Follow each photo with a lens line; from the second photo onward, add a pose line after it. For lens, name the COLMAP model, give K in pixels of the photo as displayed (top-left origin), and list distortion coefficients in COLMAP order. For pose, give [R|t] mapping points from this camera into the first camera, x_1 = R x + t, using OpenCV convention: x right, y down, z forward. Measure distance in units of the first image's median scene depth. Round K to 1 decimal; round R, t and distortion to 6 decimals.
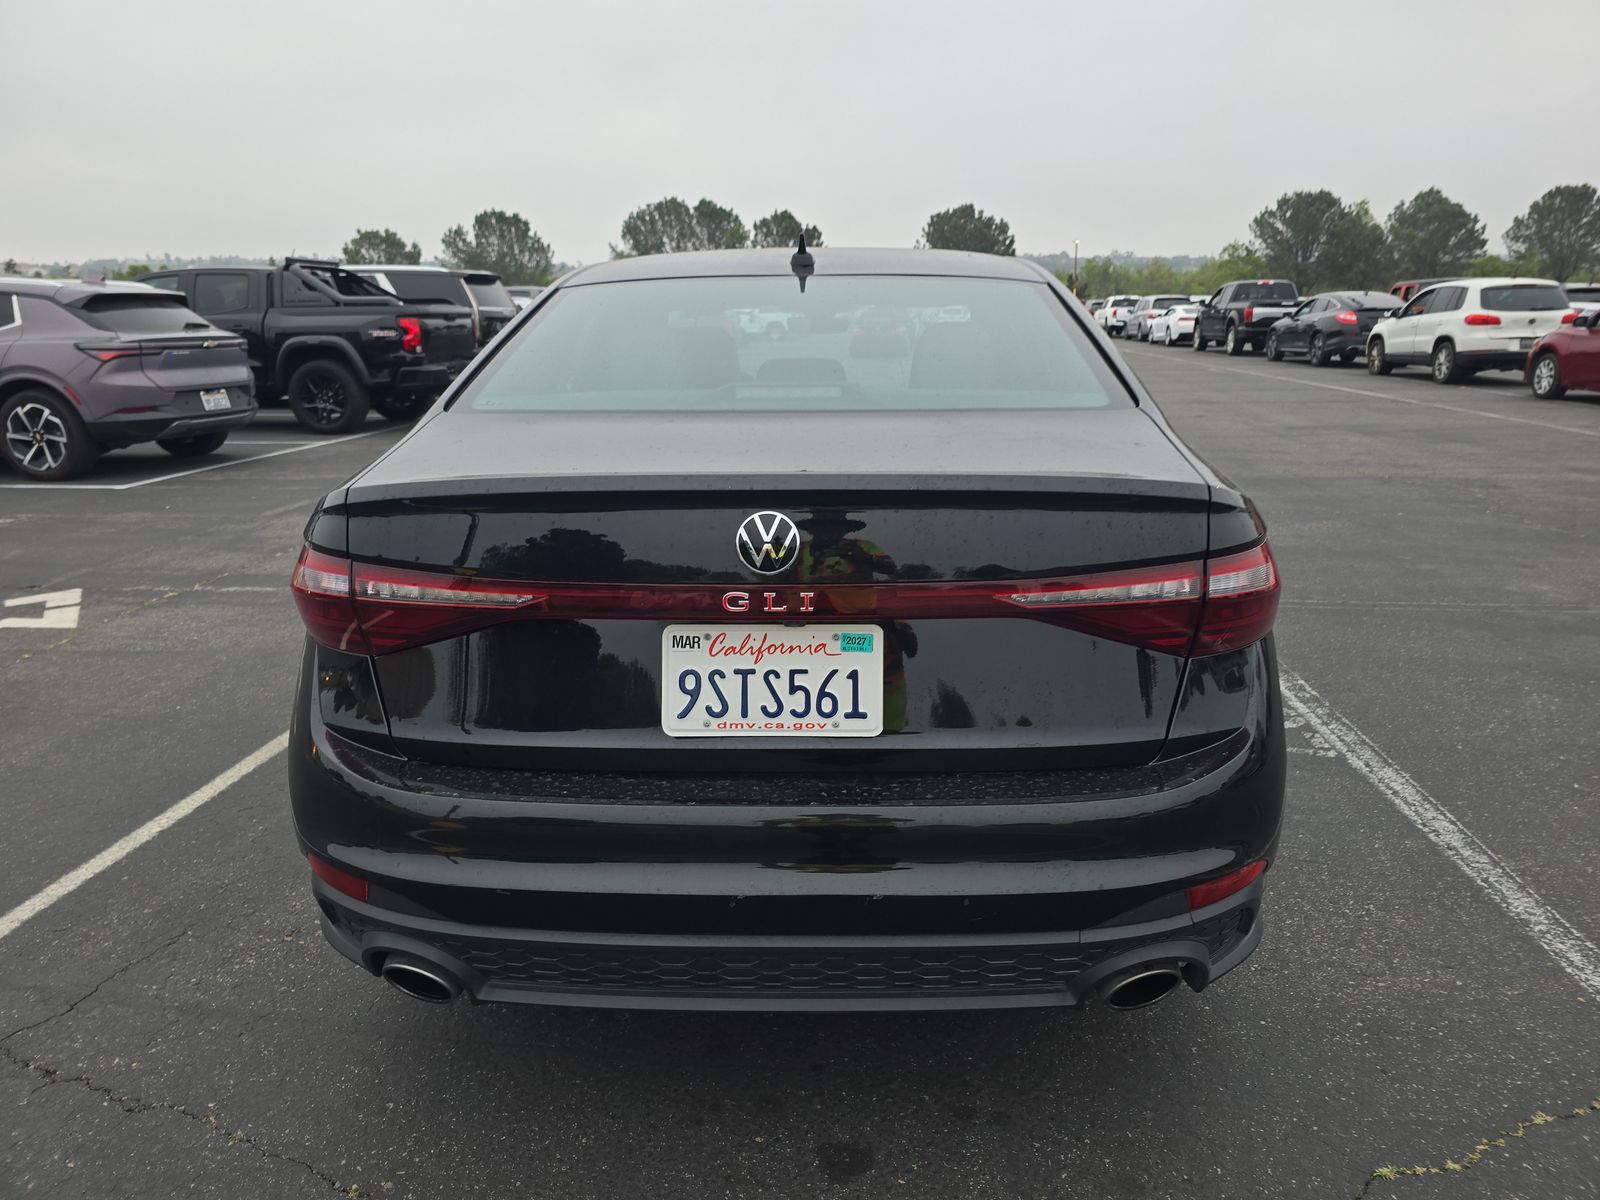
lens RADIAL K [[1051.5, 0, 807.5], [0, 1051.5, 609.3], [0, 0, 1]] dist [0.036698, -0.036531]
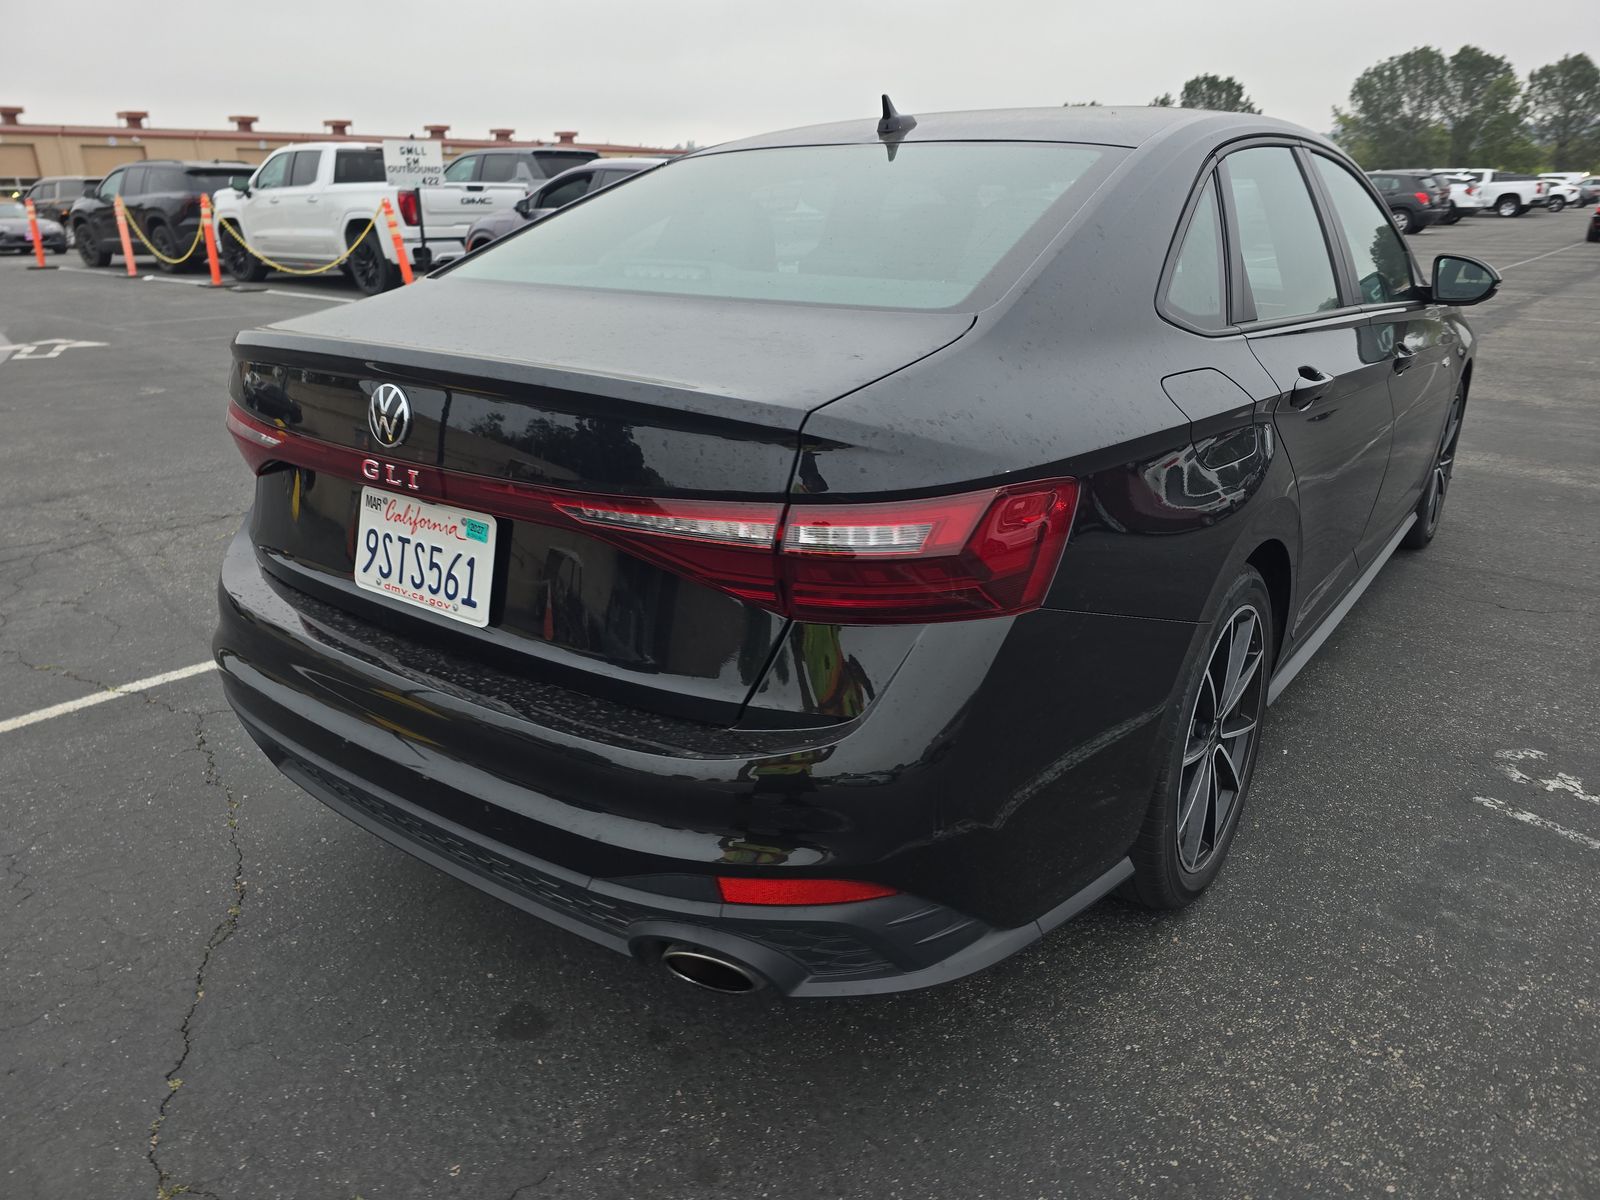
lens RADIAL K [[1051.5, 0, 848.8], [0, 1051.5, 612.0], [0, 0, 1]] dist [0.036698, -0.036531]
pose [[0.829582, 0.209360, -0.517651, 0.466994], [-0.152567, 0.976760, 0.150540, -0.052016], [0.537138, -0.045908, 0.842244, 0.188664]]
